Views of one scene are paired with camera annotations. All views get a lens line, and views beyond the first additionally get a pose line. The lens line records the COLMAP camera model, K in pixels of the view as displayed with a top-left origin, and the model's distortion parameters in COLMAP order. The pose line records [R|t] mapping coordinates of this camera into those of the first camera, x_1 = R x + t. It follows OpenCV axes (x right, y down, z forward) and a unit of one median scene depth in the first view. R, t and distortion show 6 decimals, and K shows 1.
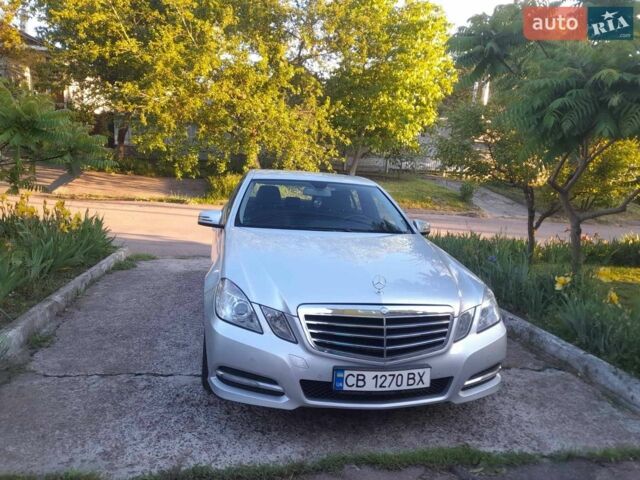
lens RADIAL K [[460.7, 0, 319.2], [0, 460.7, 239.6], [0, 0, 1]] dist [0.055821, -0.029128]
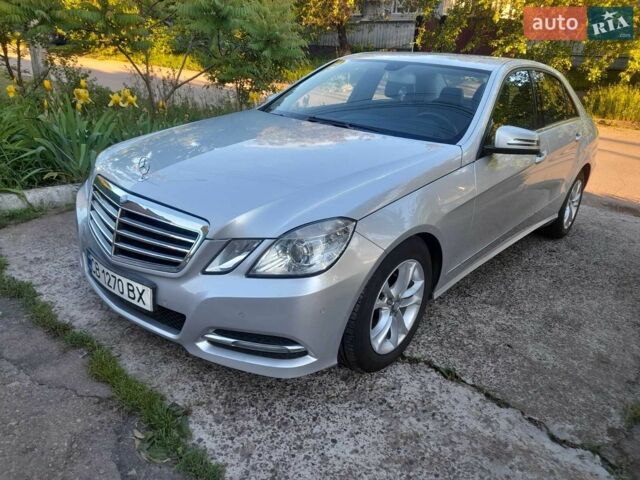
lens RADIAL K [[460.7, 0, 314.7], [0, 460.7, 236.9], [0, 0, 1]] dist [0.055821, -0.029128]
pose [[0.625389, 0.263218, -0.734578, 0.877553], [-0.142060, 0.964063, 0.224504, -0.008522], [0.767273, -0.036048, 0.640307, 0.684072]]
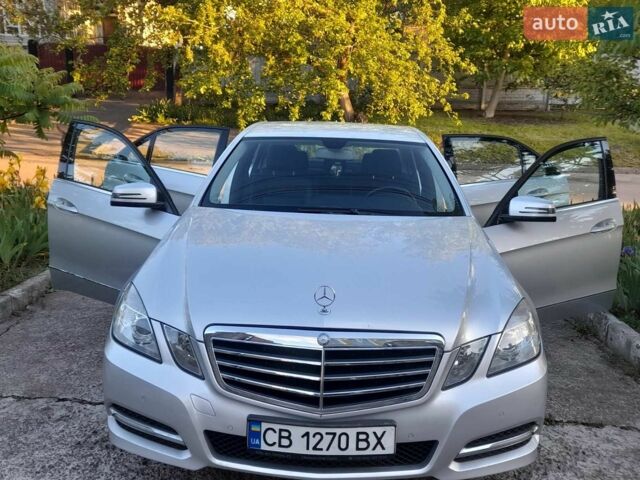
lens RADIAL K [[629.3, 0, 318.7], [0, 629.3, 243.8], [0, 0, 1]] dist [0.043786, 0.000000]
pose [[0.974862, 0.012421, -0.222465, 0.312559], [0.000379, 0.998351, 0.057404, -0.036121], [0.222811, -0.056046, 0.973249, 0.098283]]
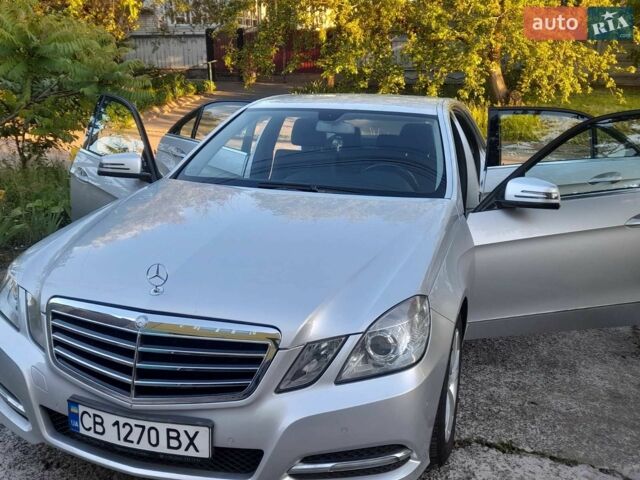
lens RADIAL K [[629.3, 0, 315.3], [0, 629.3, 240.5], [0, 0, 1]] dist [0.043786, 0.000000]
pose [[0.871618, 0.069878, -0.485180, 0.686057], [-0.033879, 0.996008, 0.082587, -0.028215], [0.489014, -0.055547, 0.870506, 0.359691]]
